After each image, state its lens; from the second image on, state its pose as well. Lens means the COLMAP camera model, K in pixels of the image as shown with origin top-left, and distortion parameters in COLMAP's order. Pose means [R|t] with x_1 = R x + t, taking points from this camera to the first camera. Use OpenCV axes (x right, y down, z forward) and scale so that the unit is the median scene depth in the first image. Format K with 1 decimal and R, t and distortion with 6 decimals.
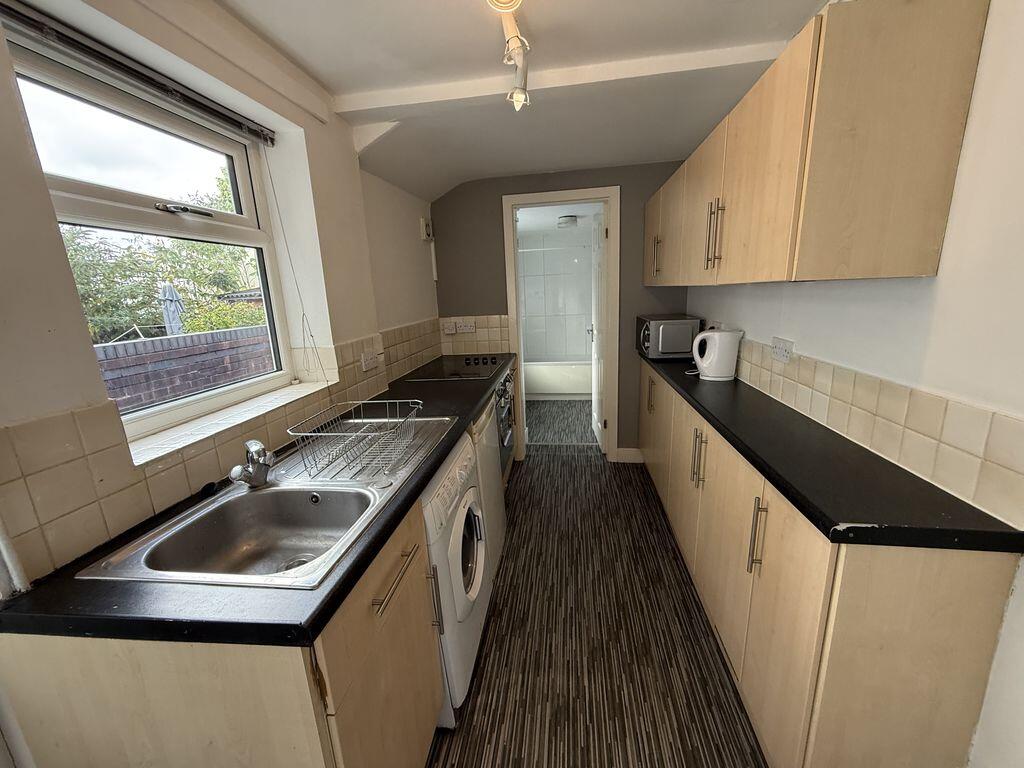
lens RADIAL K [[406.2, 0, 511.9], [0, 406.2, 385.2], [0, 0, 1]] dist [0.002456, 0.000500]
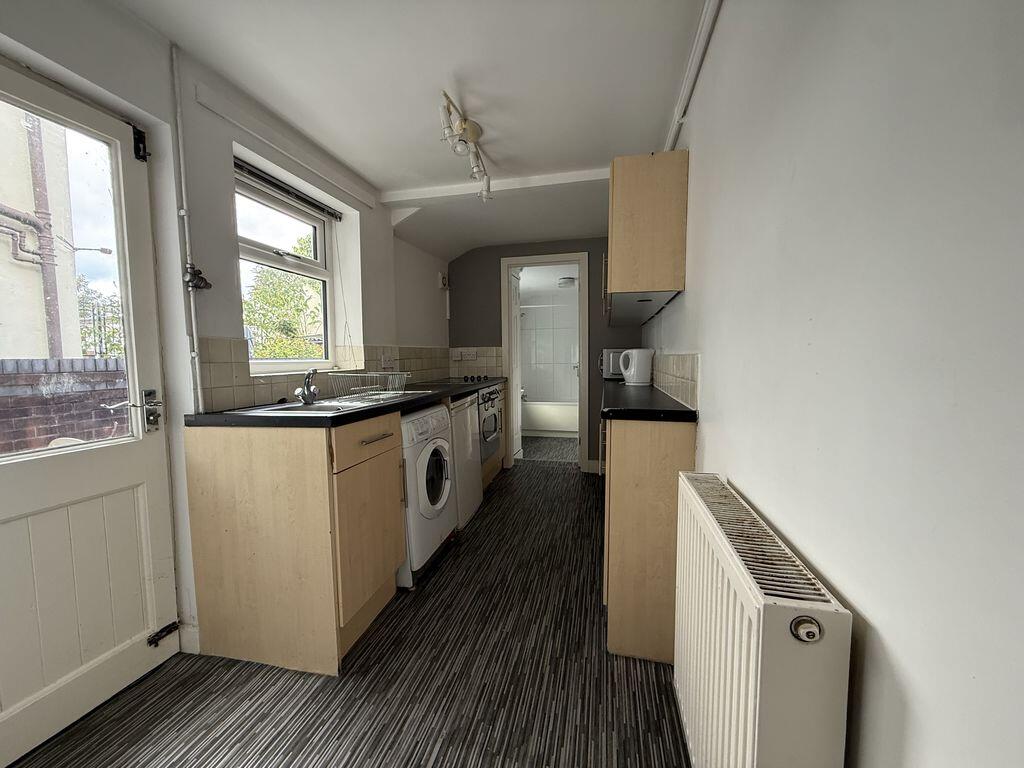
lens RADIAL K [[406.2, 0, 513.3], [0, 406.2, 385.9], [0, 0, 1]] dist [0.002456, 0.000500]
pose [[0.995735, 0.041854, -0.082218, 0.236353], [-0.054067, 0.986833, -0.152440, 0.243953], [0.074756, 0.156235, 0.984887, -0.401122]]
